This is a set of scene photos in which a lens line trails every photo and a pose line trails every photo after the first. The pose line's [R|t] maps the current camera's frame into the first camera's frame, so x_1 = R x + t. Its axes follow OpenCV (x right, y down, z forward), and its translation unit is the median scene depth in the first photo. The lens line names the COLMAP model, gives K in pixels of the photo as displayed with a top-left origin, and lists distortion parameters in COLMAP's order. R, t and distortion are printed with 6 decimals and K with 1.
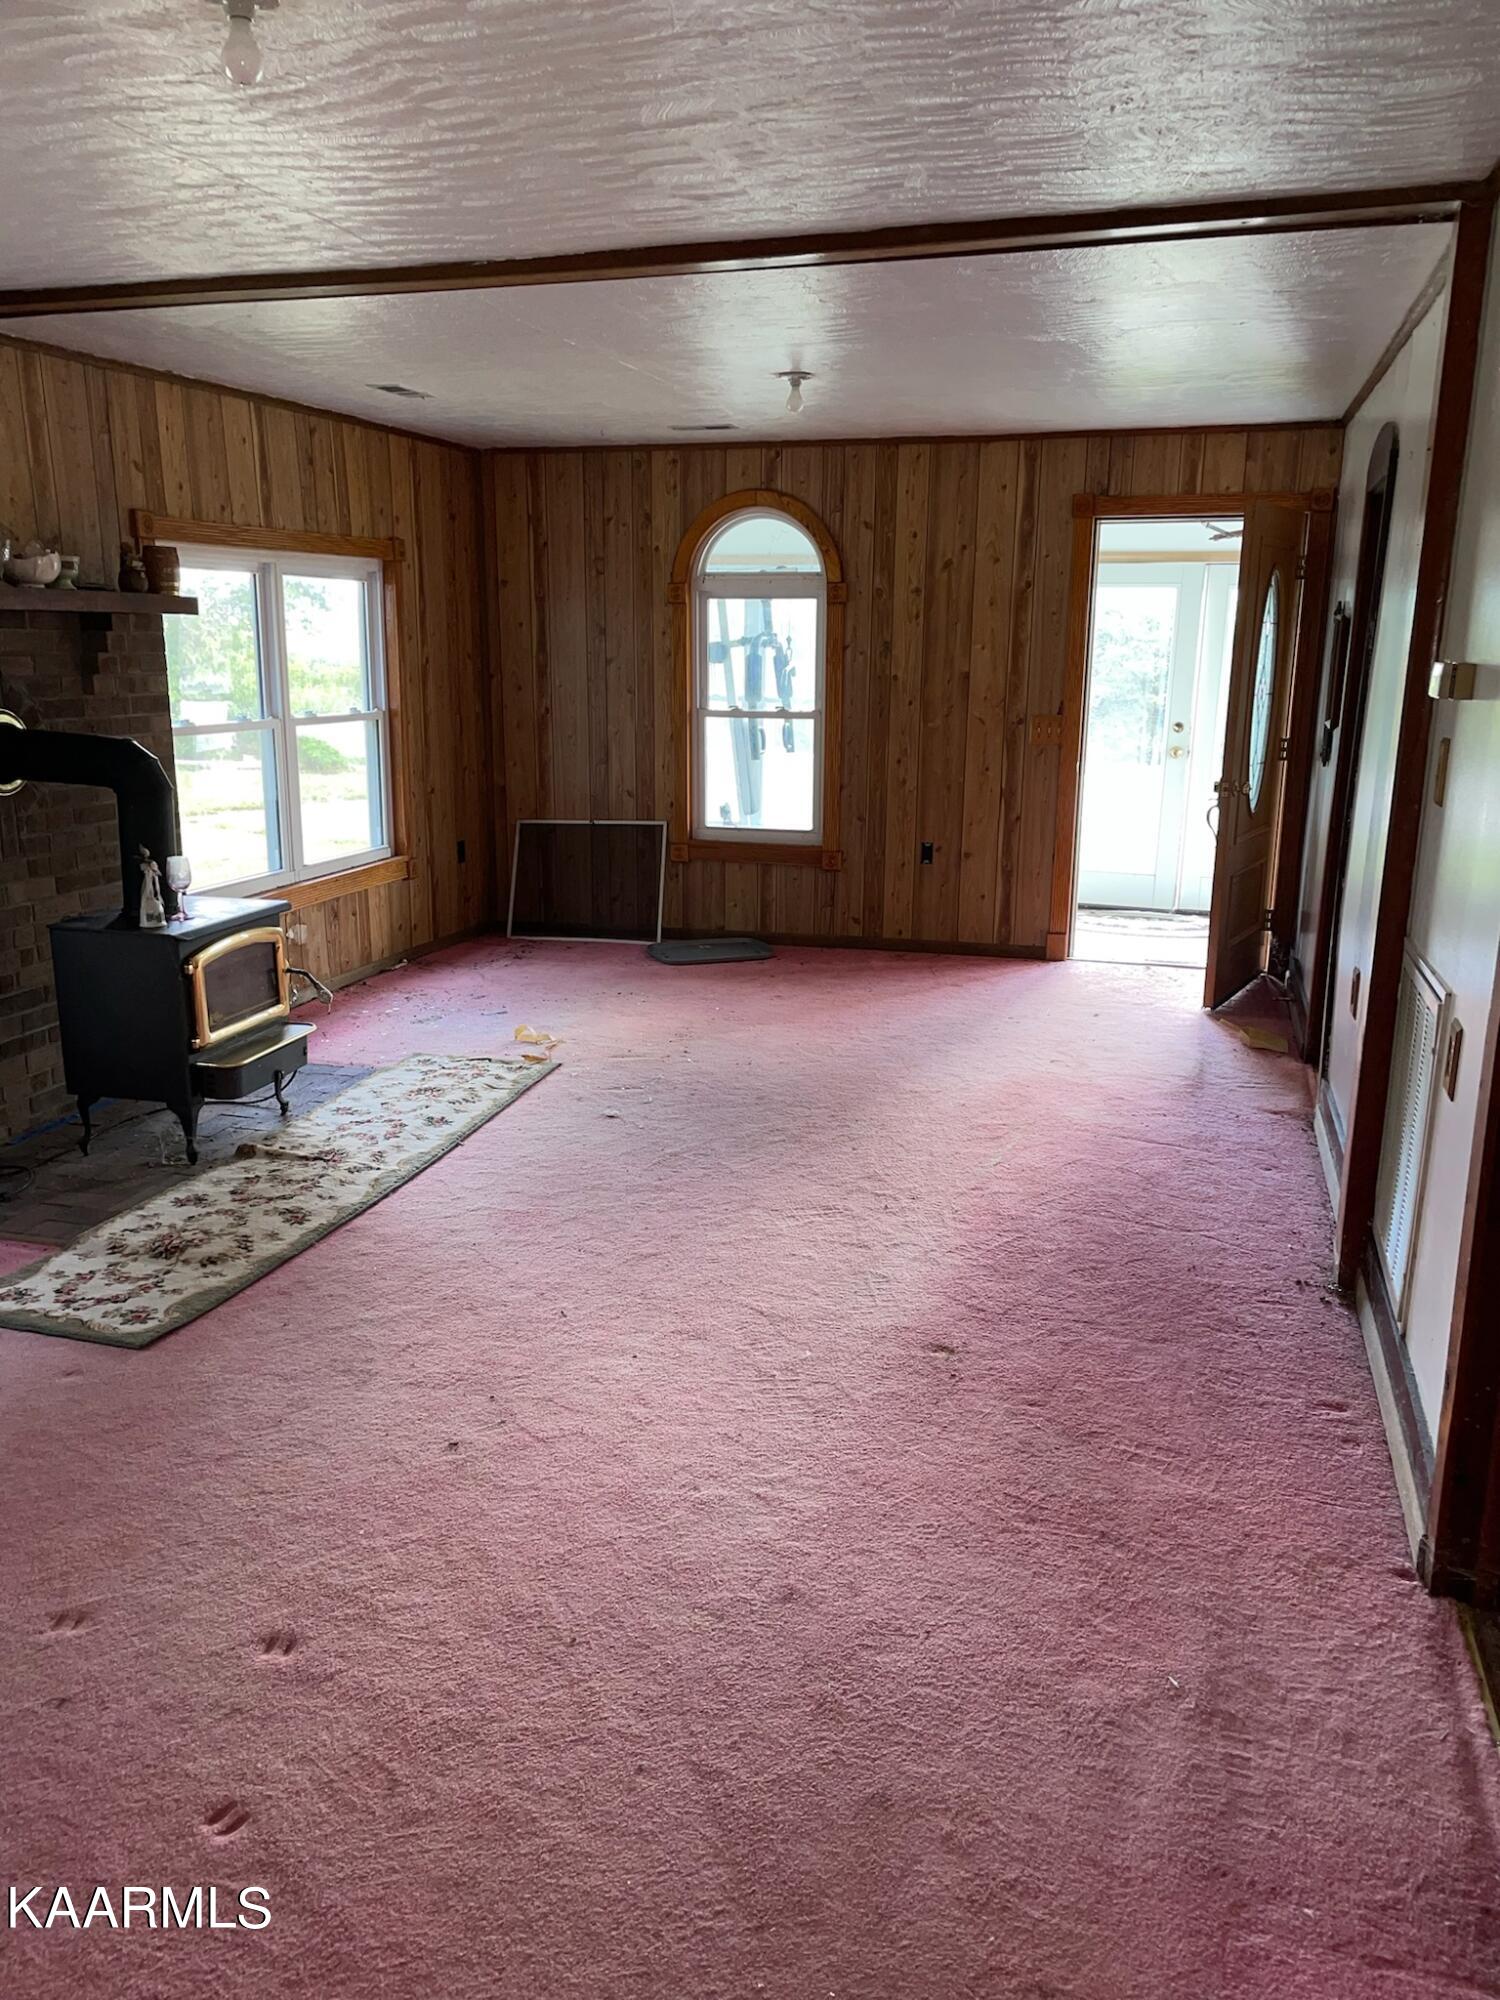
lens RADIAL K [[1499.9, 0, 743.8], [0, 1499.9, 1009.6], [0, 0, 1]] dist [0.036820, -0.035479]
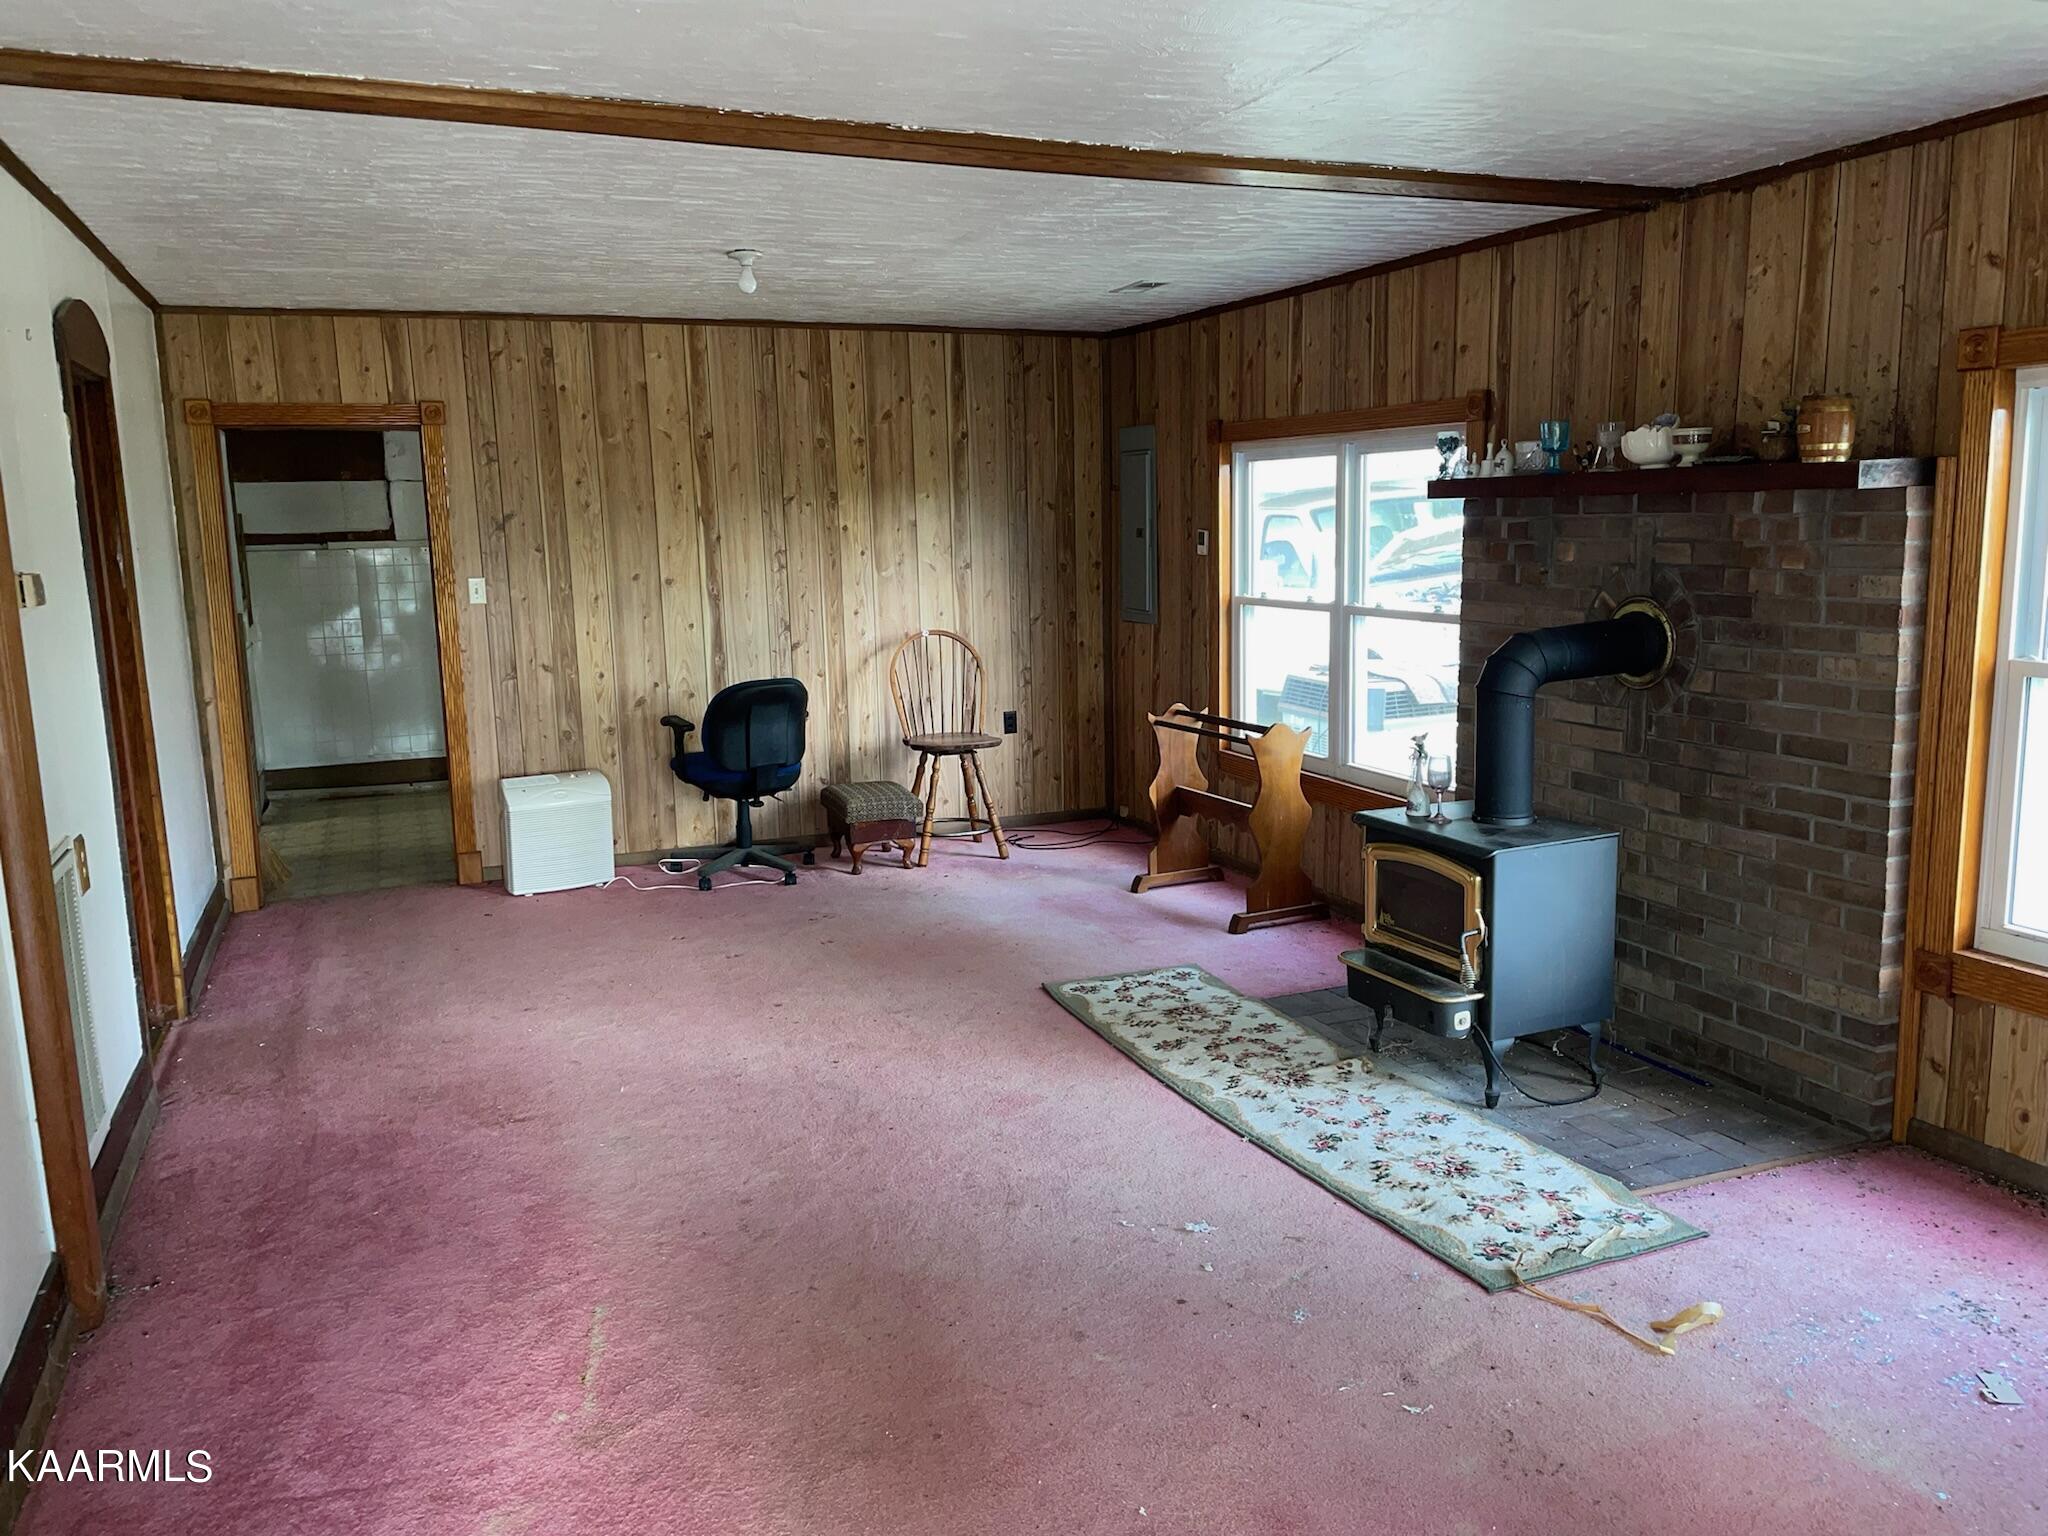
lens RADIAL K [[1535.9, 0, 1026.4], [0, 1535.9, 755.7], [0, 0, 1]] dist [0.036820, -0.035479]
pose [[-0.776694, 0.112034, -0.619835, 0.425875], [-0.131958, 0.933276, 0.334040, -0.393857], [0.615901, 0.341239, -0.710086, 1.545535]]
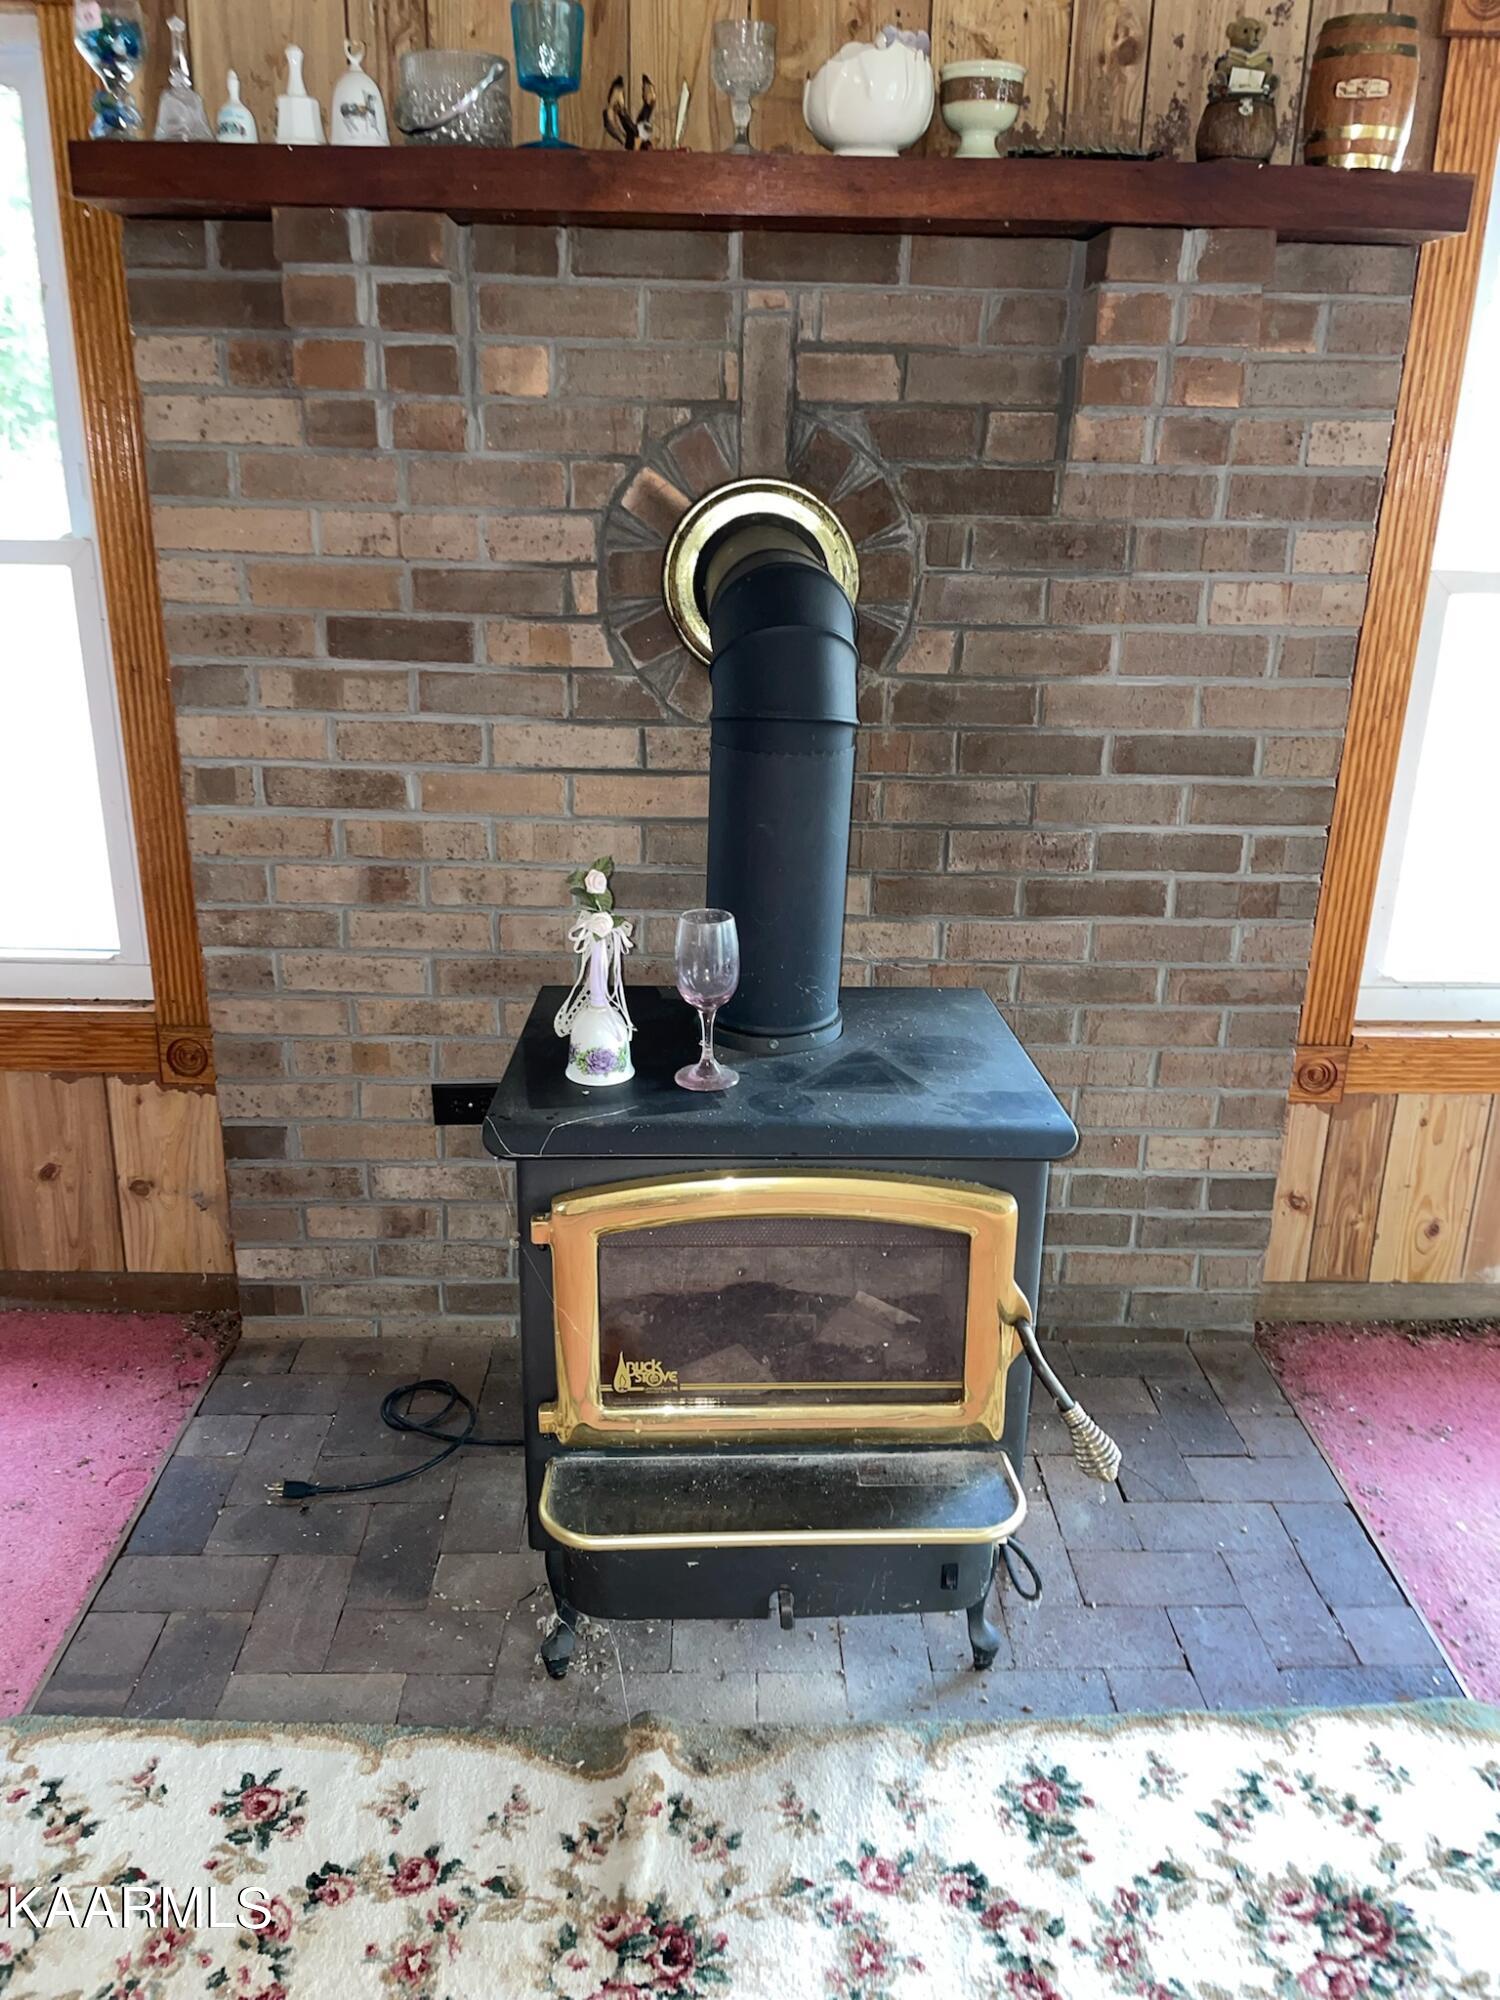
lens RADIAL K [[1499.9, 0, 757.7], [0, 1499.9, 1002.8], [0, 0, 1]] dist [0.036820, -0.035479]
pose [[0.294159, 0.321820, -0.899946, -0.056873], [-0.246403, 0.935311, 0.253926, -0.174956], [0.923448, 0.147055, 0.354428, 0.905179]]
